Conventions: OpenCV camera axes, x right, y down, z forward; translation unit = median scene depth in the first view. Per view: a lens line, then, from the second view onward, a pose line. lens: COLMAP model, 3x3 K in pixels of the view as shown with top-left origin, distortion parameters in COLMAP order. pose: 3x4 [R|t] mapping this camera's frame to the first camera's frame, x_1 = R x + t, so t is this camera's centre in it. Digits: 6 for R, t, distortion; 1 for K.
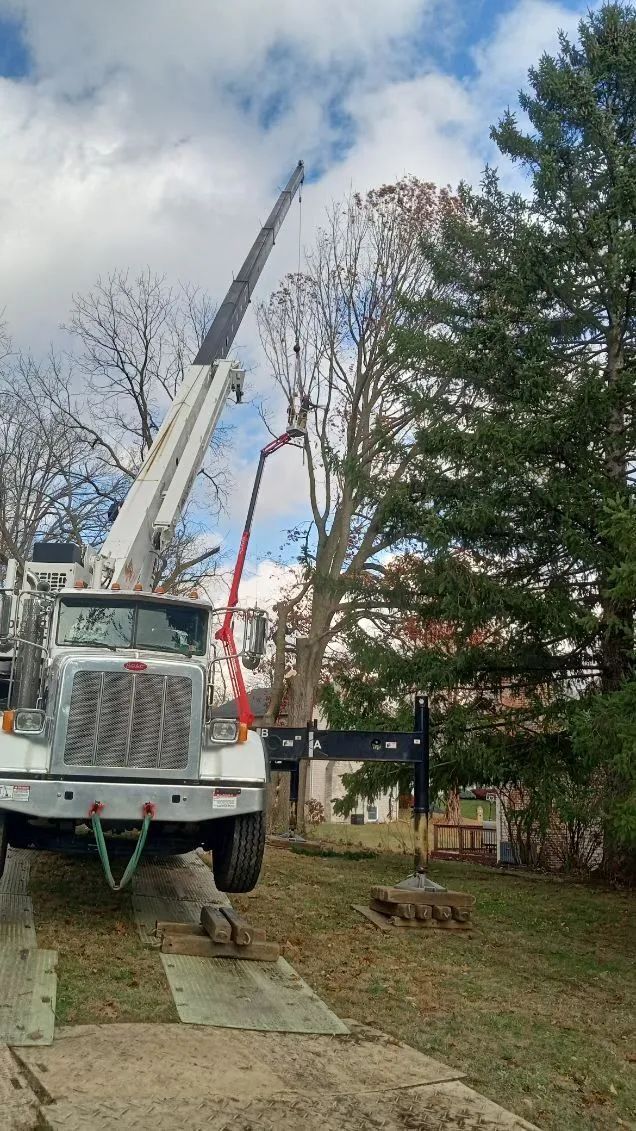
lens RADIAL K [[960.7, 0, 318.0], [0, 960.7, 565.5], [0, 0, 1]] dist [-0.004132, 0.001036]
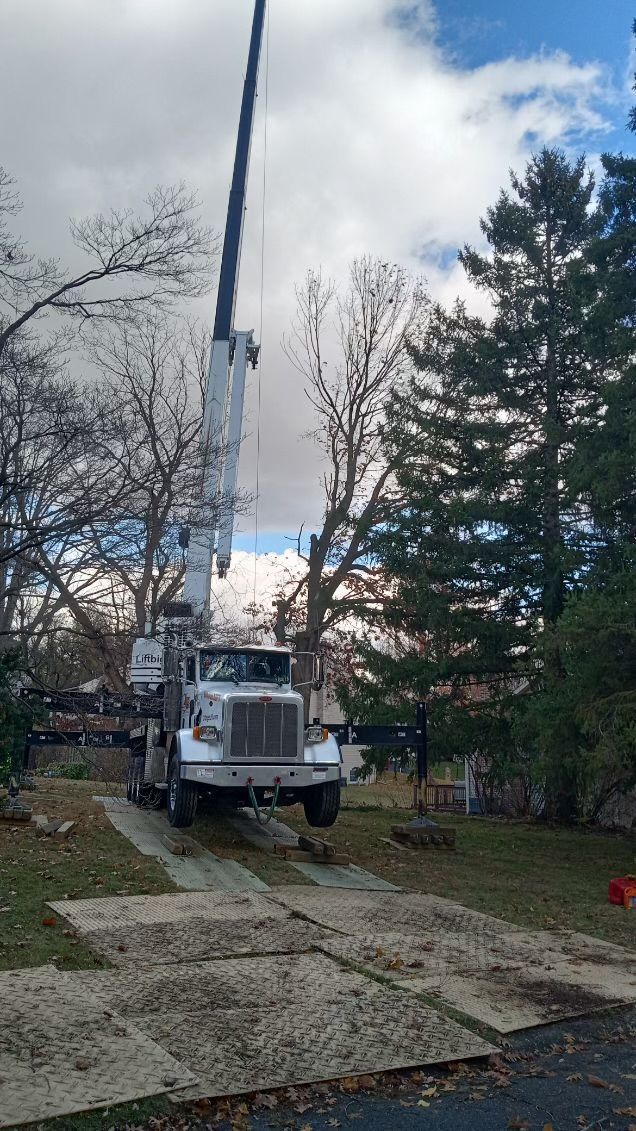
lens RADIAL K [[960.7, 0, 318.0], [0, 960.7, 565.5], [0, 0, 1]] dist [-0.004132, 0.001036]
pose [[0.999176, -0.016230, 0.037188, -0.090117], [0.014846, 0.999198, 0.037189, -0.115595], [-0.037761, -0.036607, 0.998616, -0.423284]]
